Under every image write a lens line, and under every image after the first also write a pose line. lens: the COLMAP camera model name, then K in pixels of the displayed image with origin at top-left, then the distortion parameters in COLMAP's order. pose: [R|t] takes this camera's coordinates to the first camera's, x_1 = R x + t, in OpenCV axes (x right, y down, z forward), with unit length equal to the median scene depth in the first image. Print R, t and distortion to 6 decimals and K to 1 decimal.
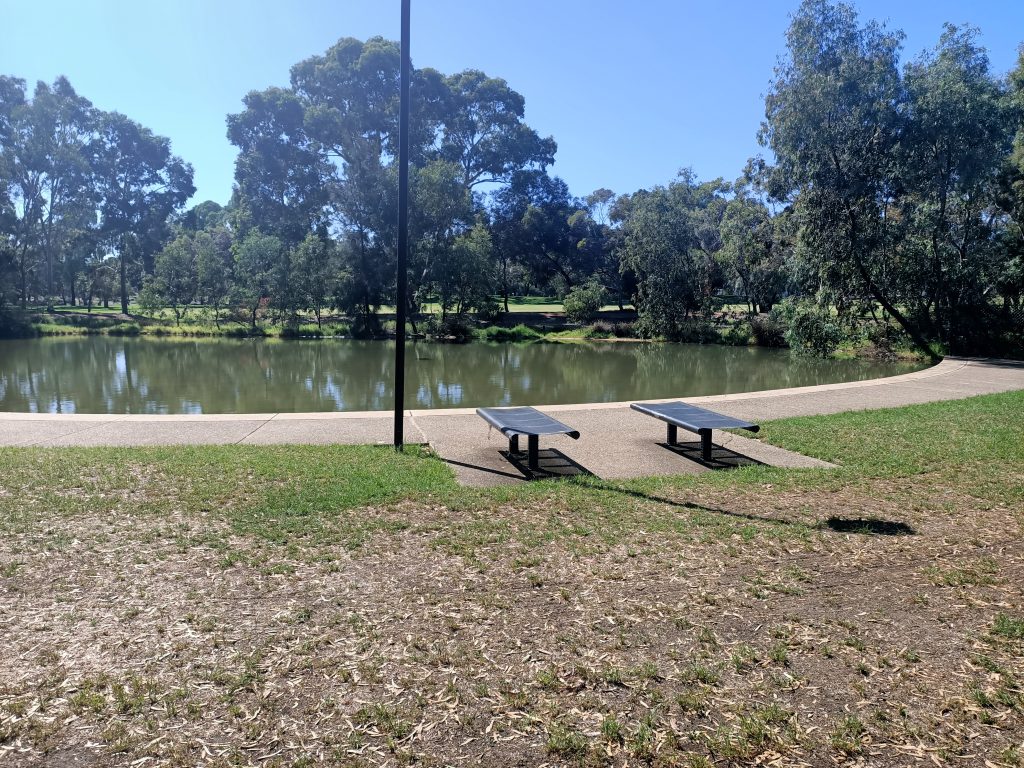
lens RADIAL K [[759.0, 0, 514.1], [0, 759.0, 381.2], [0, 0, 1]] dist [0.059815, -0.042409]
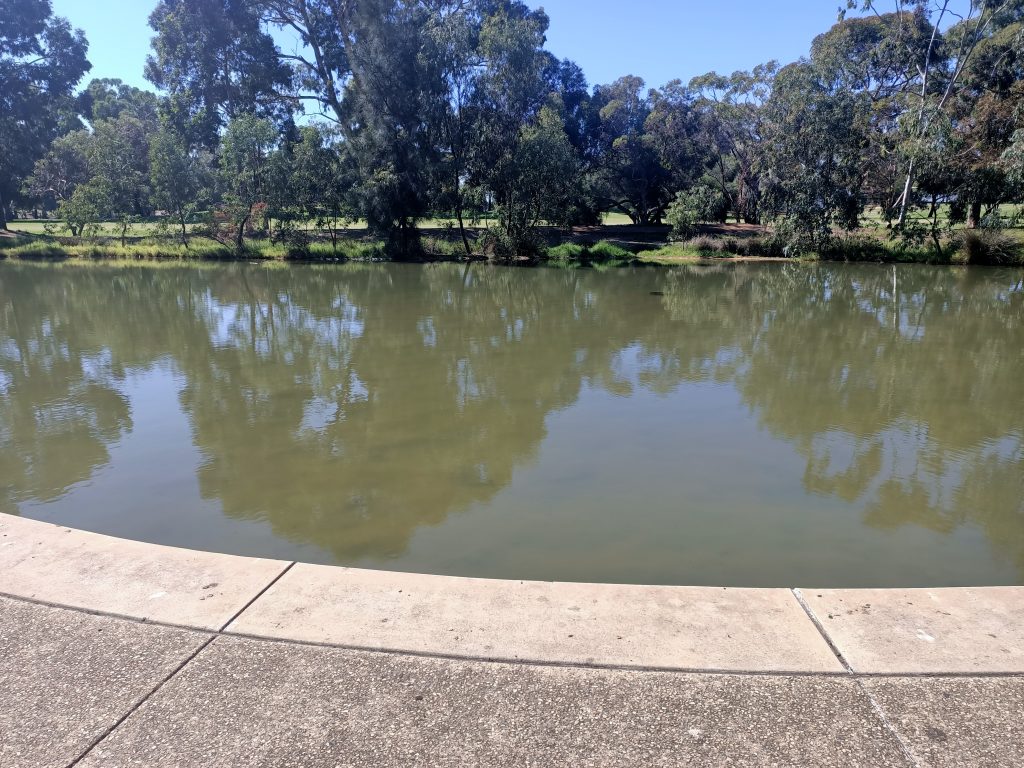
lens RADIAL K [[759.0, 0, 514.1], [0, 759.0, 381.2], [0, 0, 1]] dist [0.059815, -0.042409]
pose [[0.985679, -0.036725, 0.164584, -0.201722], [0.019000, 0.993969, 0.108003, -0.015733], [-0.167558, -0.103329, 0.980432, 0.210494]]
